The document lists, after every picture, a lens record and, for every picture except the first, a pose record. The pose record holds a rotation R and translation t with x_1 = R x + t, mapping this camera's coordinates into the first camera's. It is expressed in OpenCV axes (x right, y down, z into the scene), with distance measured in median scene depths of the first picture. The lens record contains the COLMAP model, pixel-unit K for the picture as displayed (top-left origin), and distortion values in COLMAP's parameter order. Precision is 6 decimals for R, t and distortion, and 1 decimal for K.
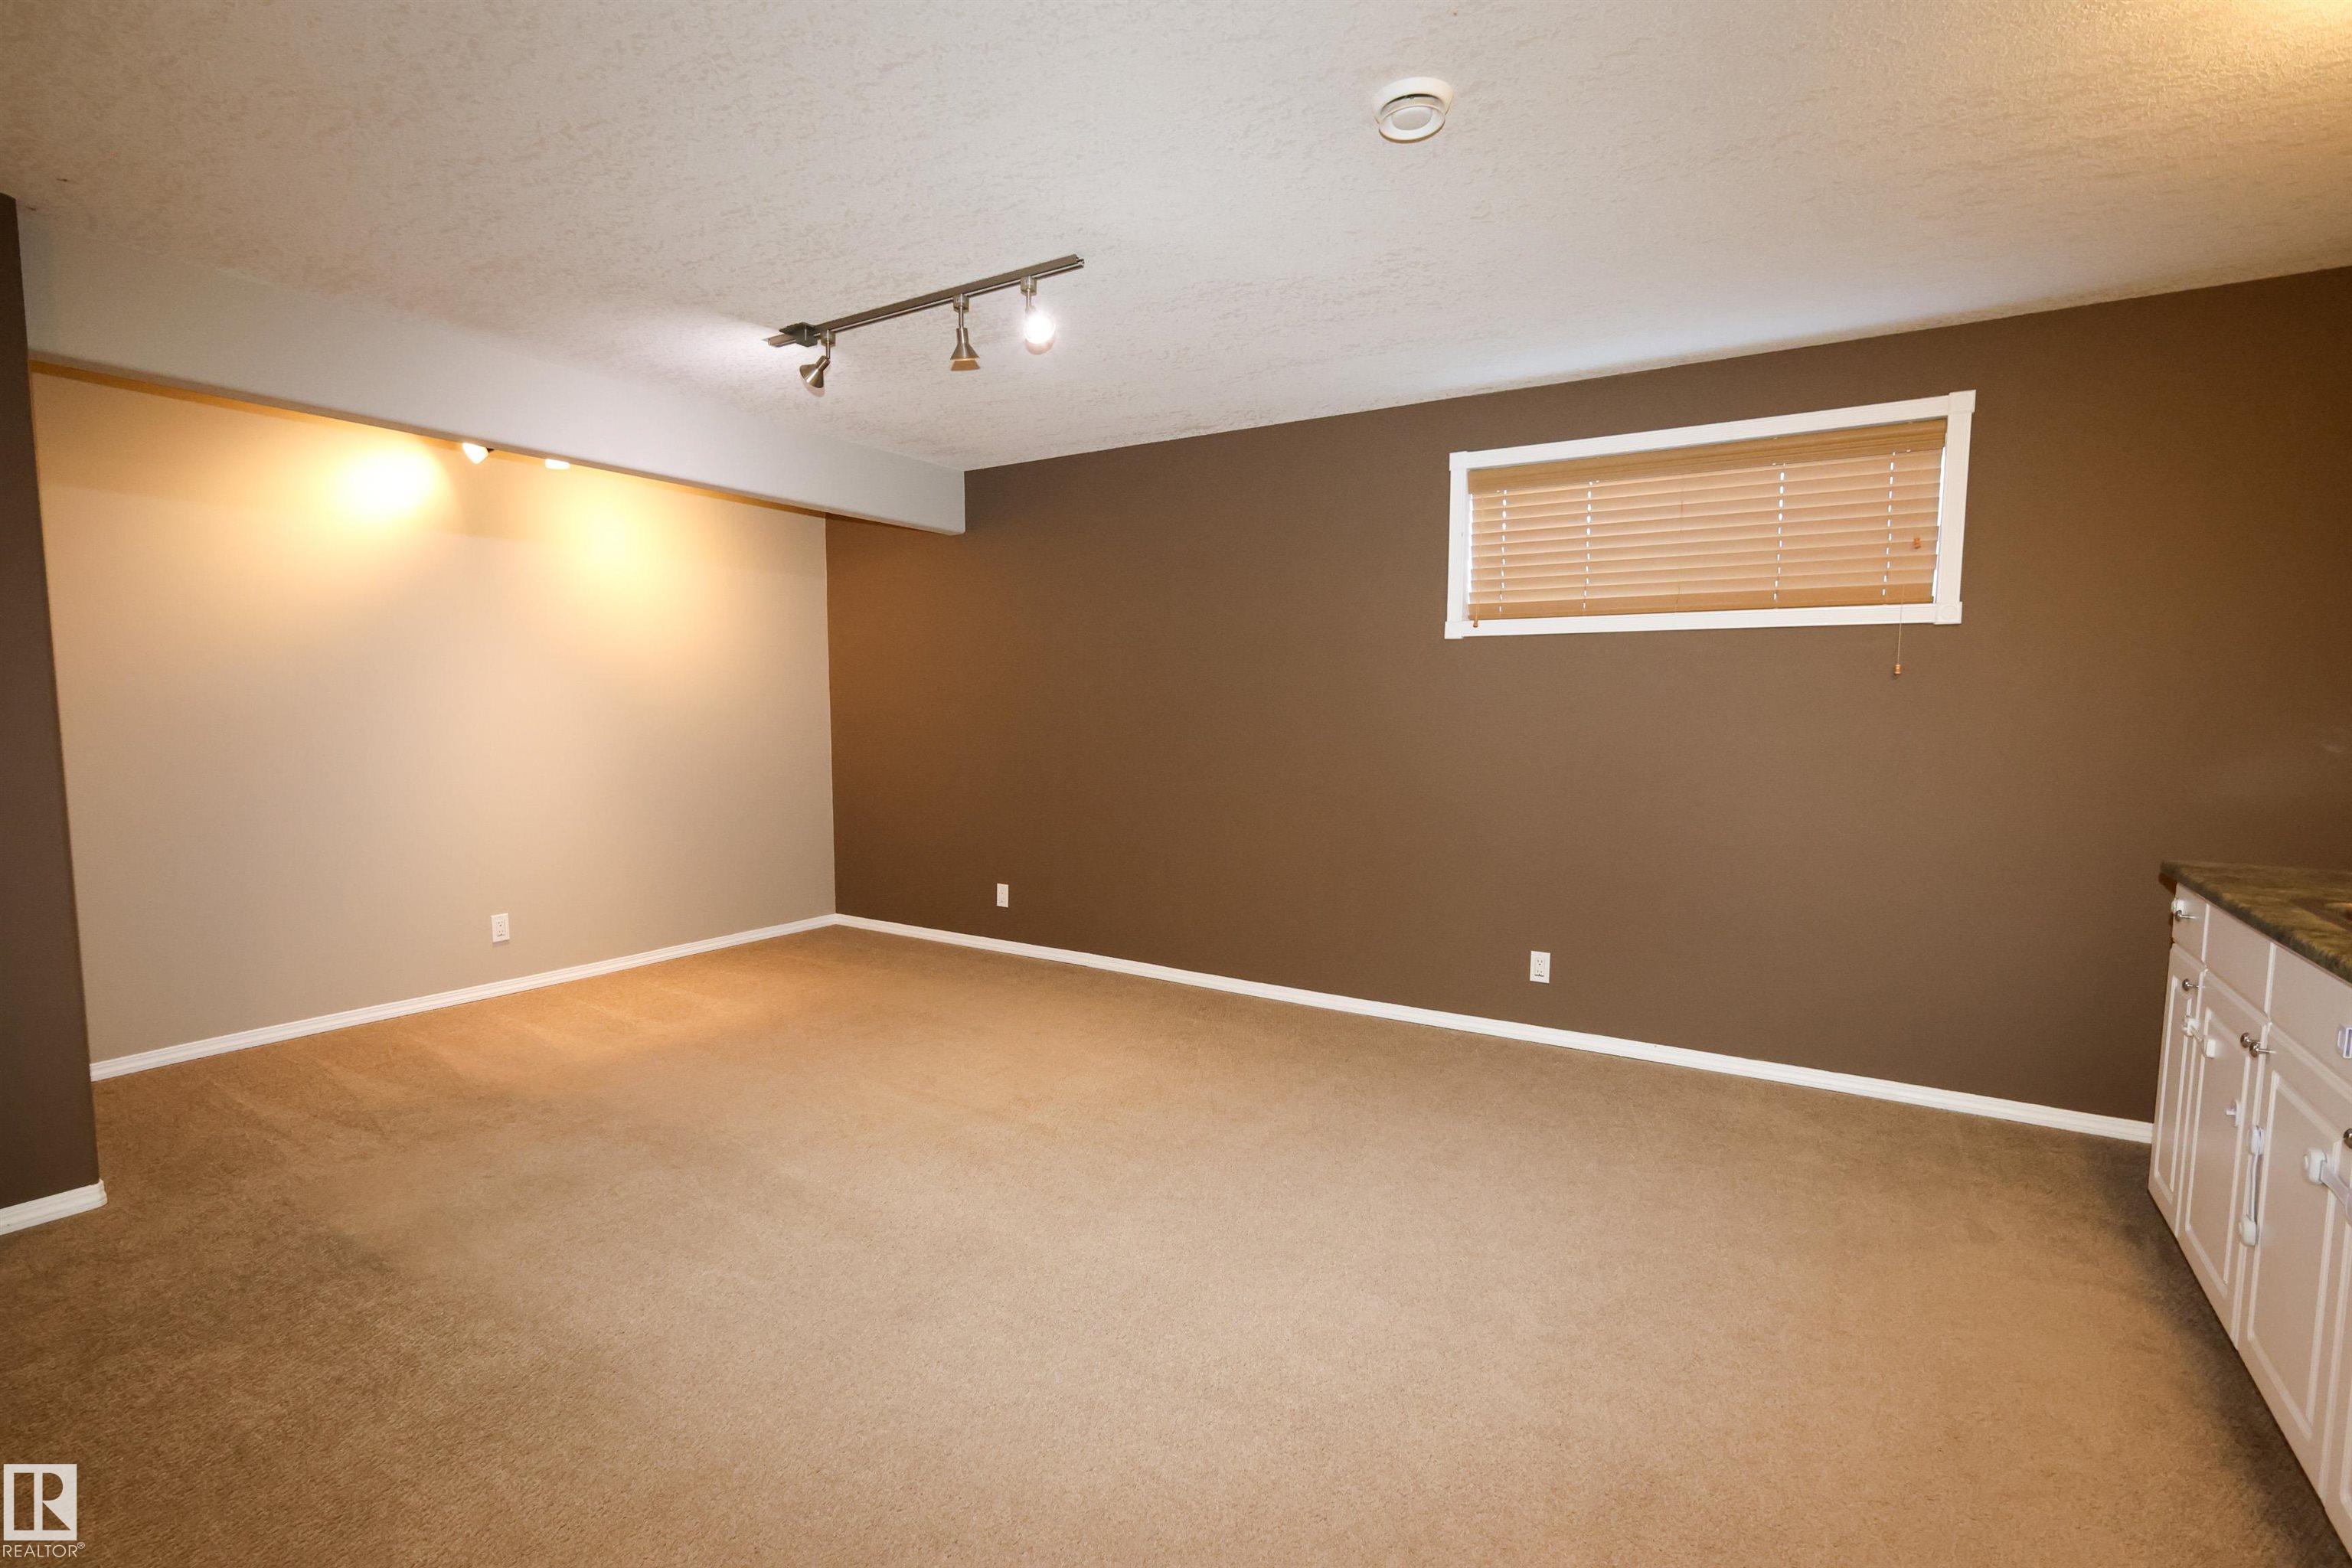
lens RADIAL K [[1091.1, 0, 1175.2], [0, 1091.1, 747.6], [0, 0, 1]] dist [0.016351, 0.000448]
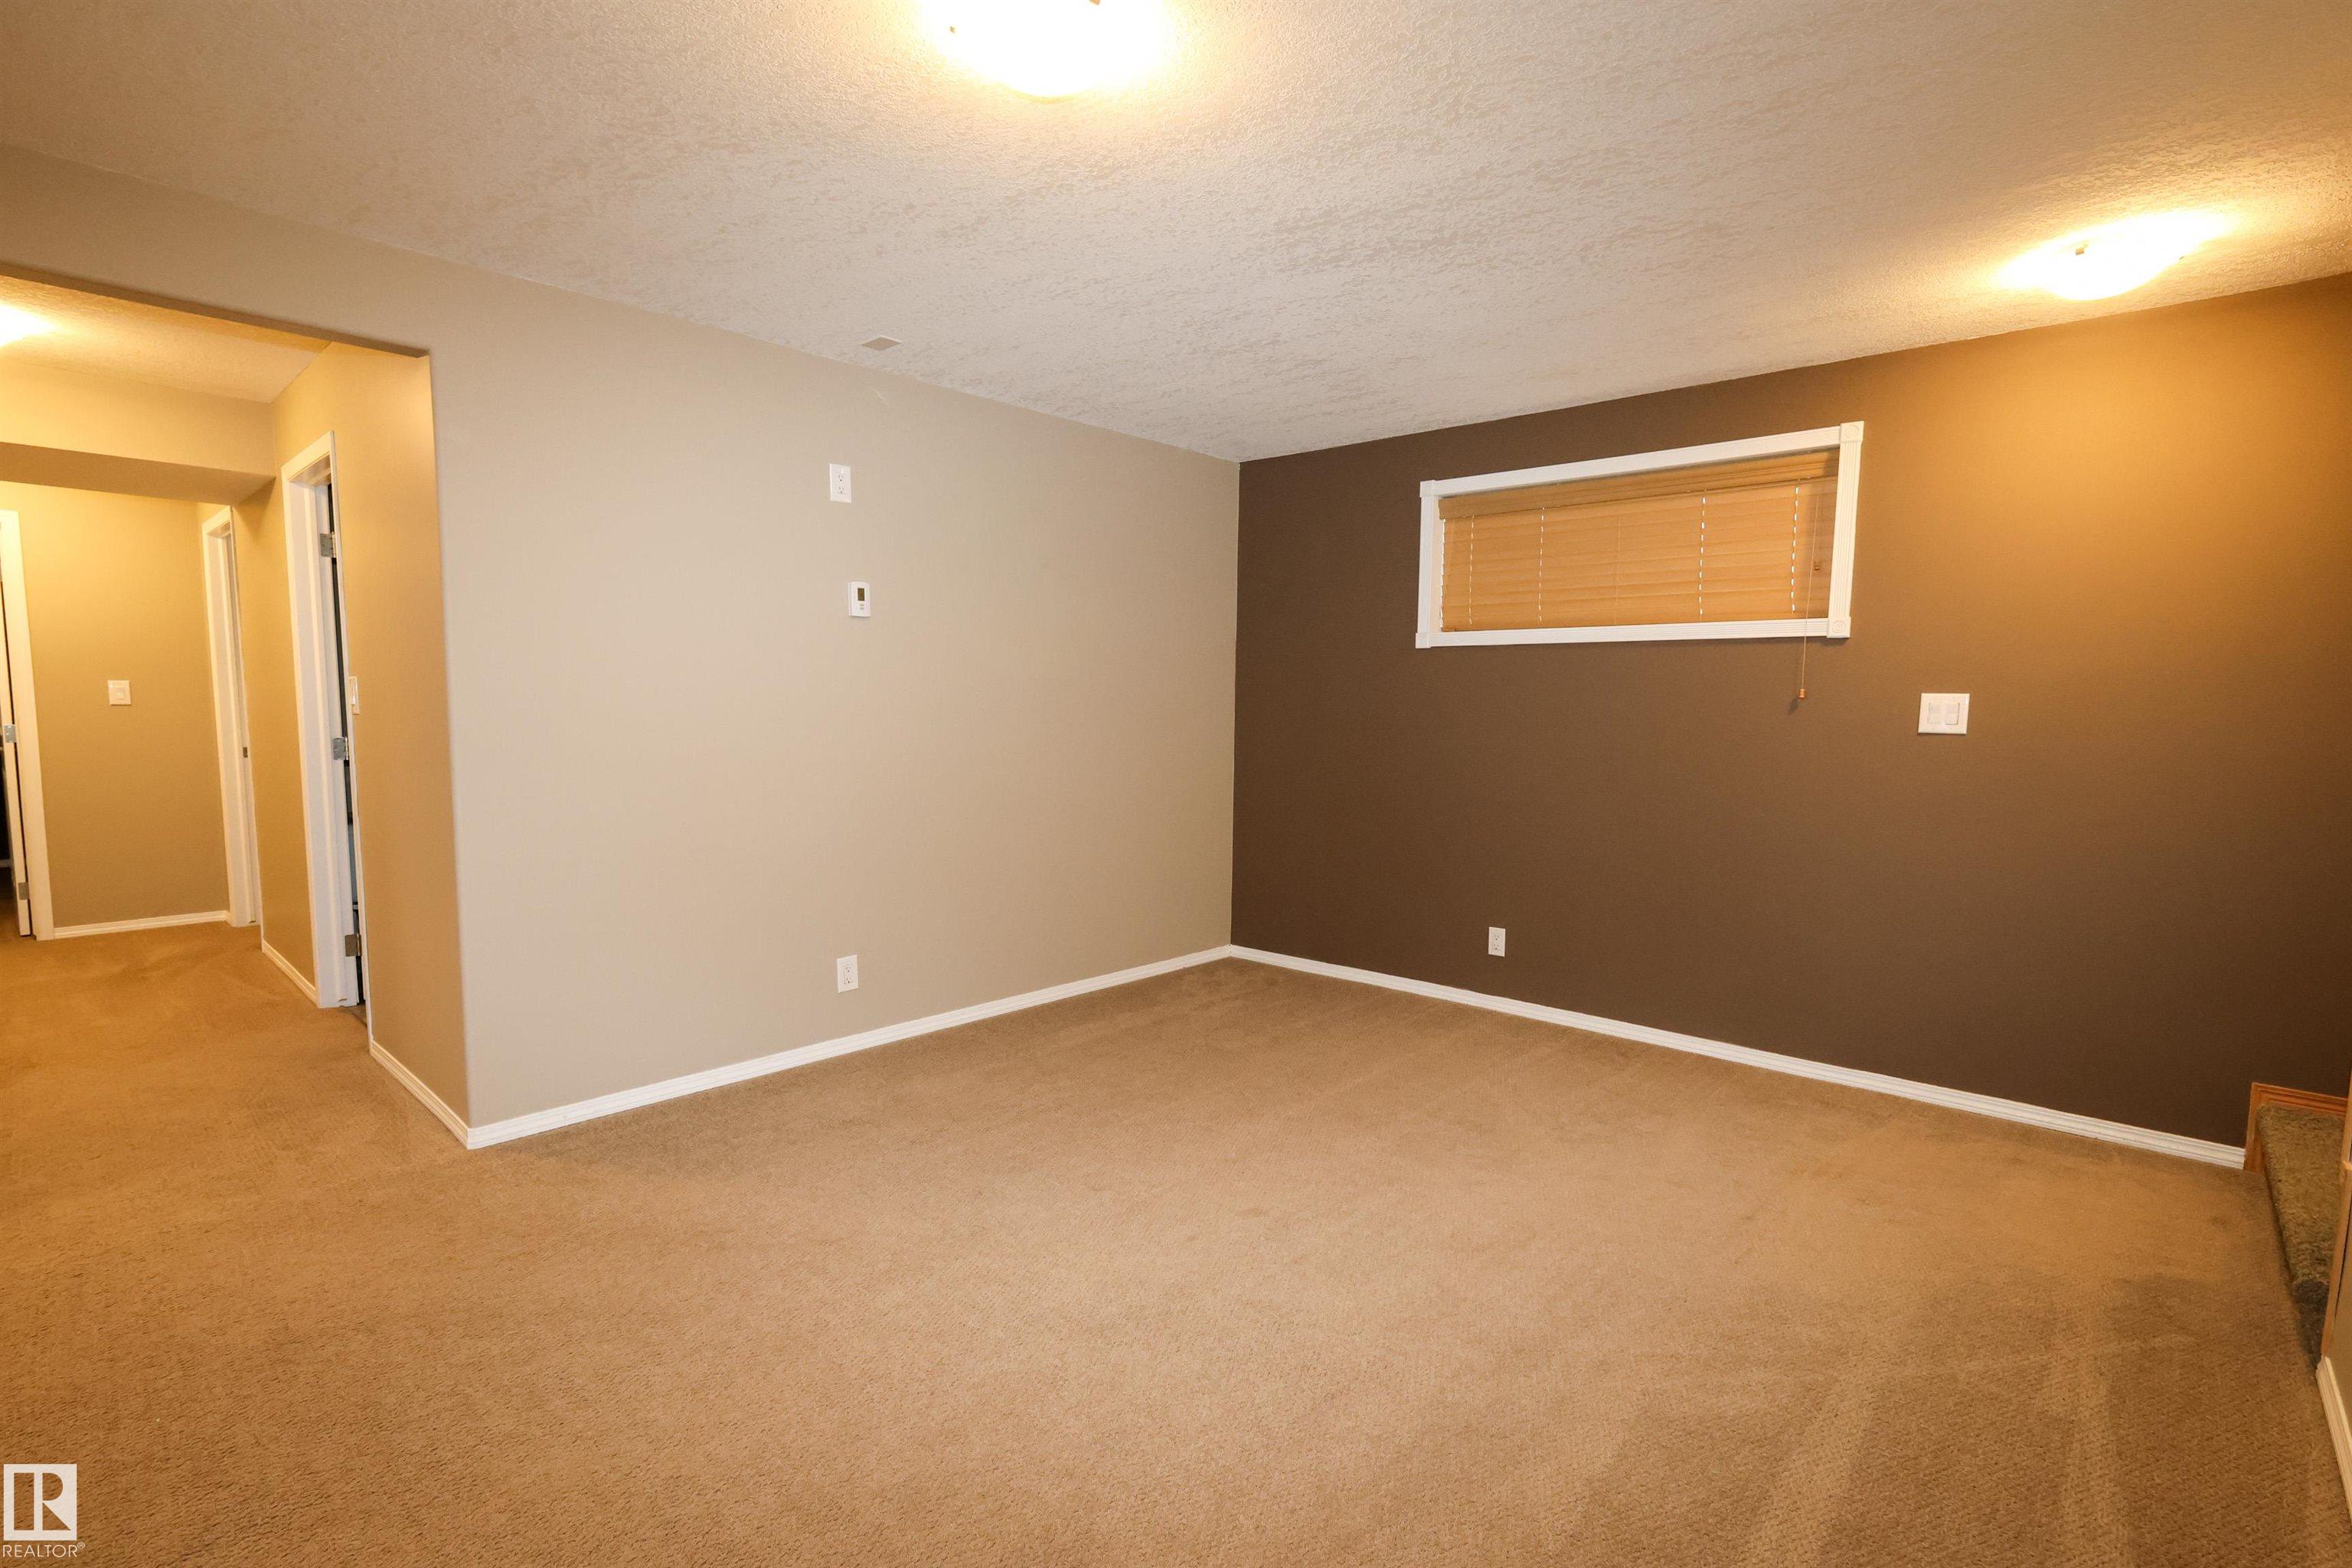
lens RADIAL K [[1065.0, 0, 1176.0], [0, 1065.0, 784.0], [0, 0, 1]] dist [-0.002360, -0.000154]
pose [[0.984794, 0.023256, -0.172164, 0.208592], [-0.017546, 0.999247, 0.034616, 0.006227], [0.172840, -0.031068, 0.984460, -0.130436]]
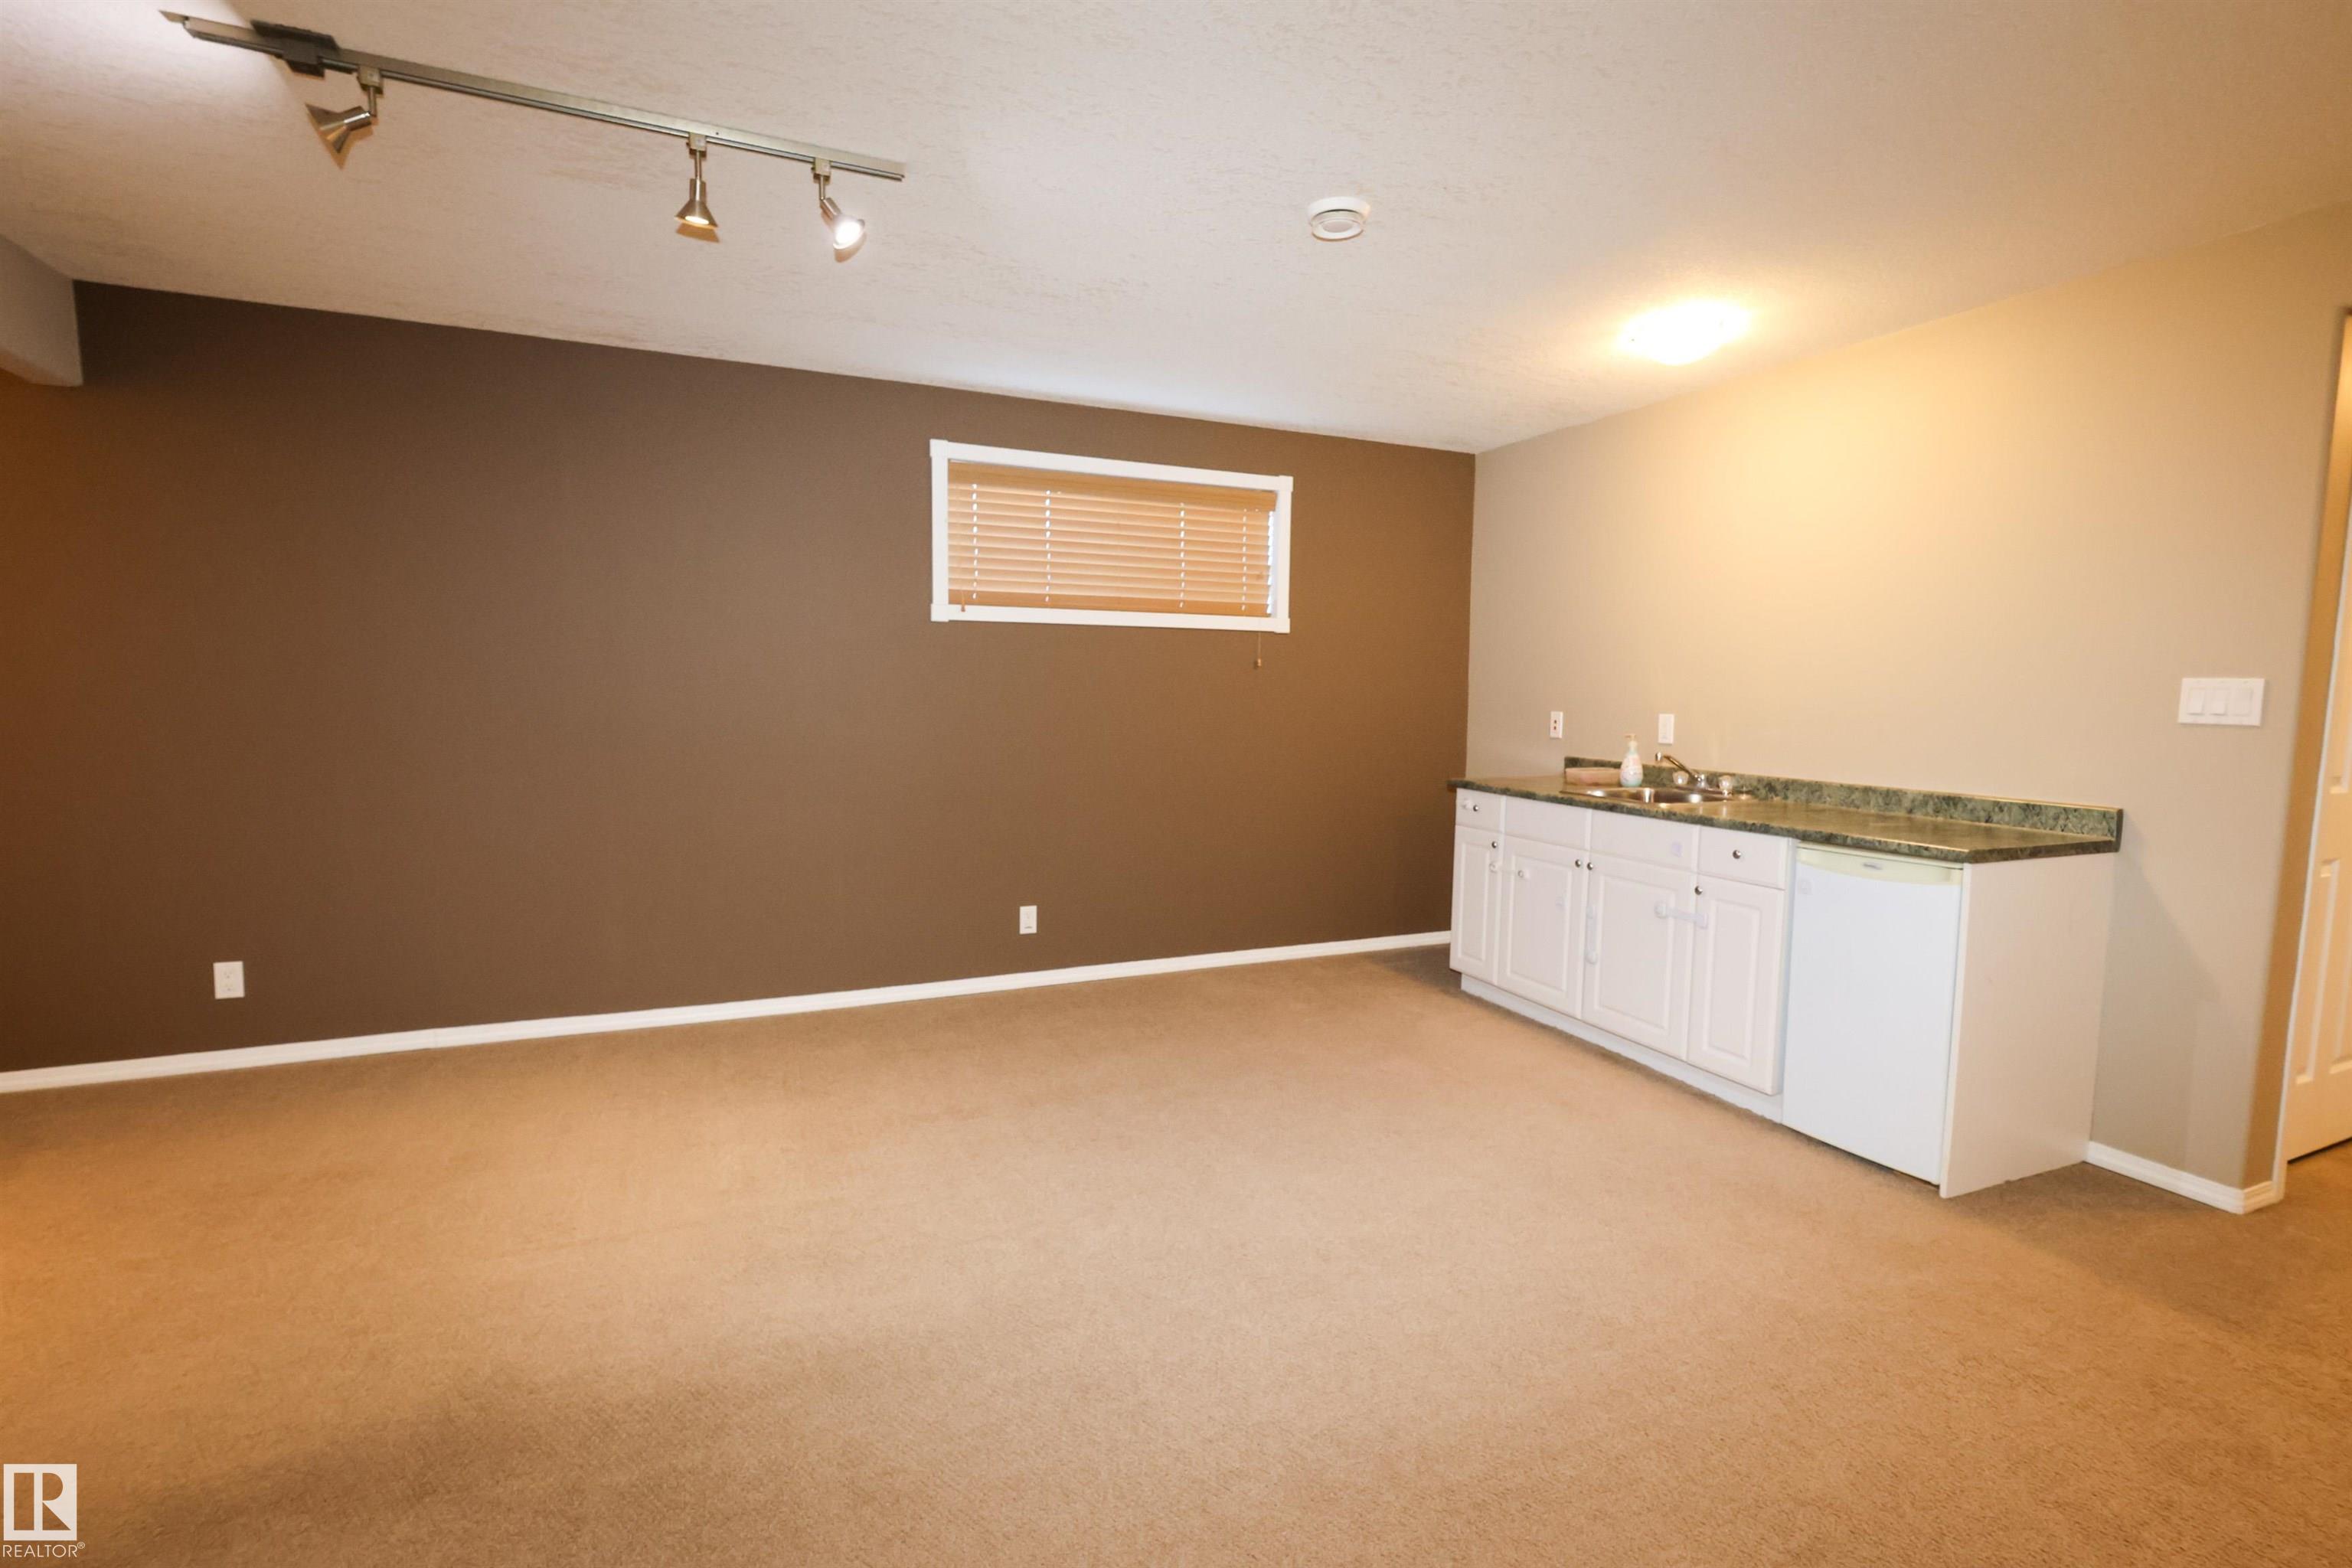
lens RADIAL K [[1091.1, 0, 1175.2], [0, 1091.1, 747.6], [0, 0, 1]] dist [0.016351, 0.000448]
pose [[0.562645, -0.047170, 0.825352, -0.499955], [0.023397, 0.998879, 0.041138, -0.018685], [-0.826367, -0.003835, 0.563118, 0.245279]]
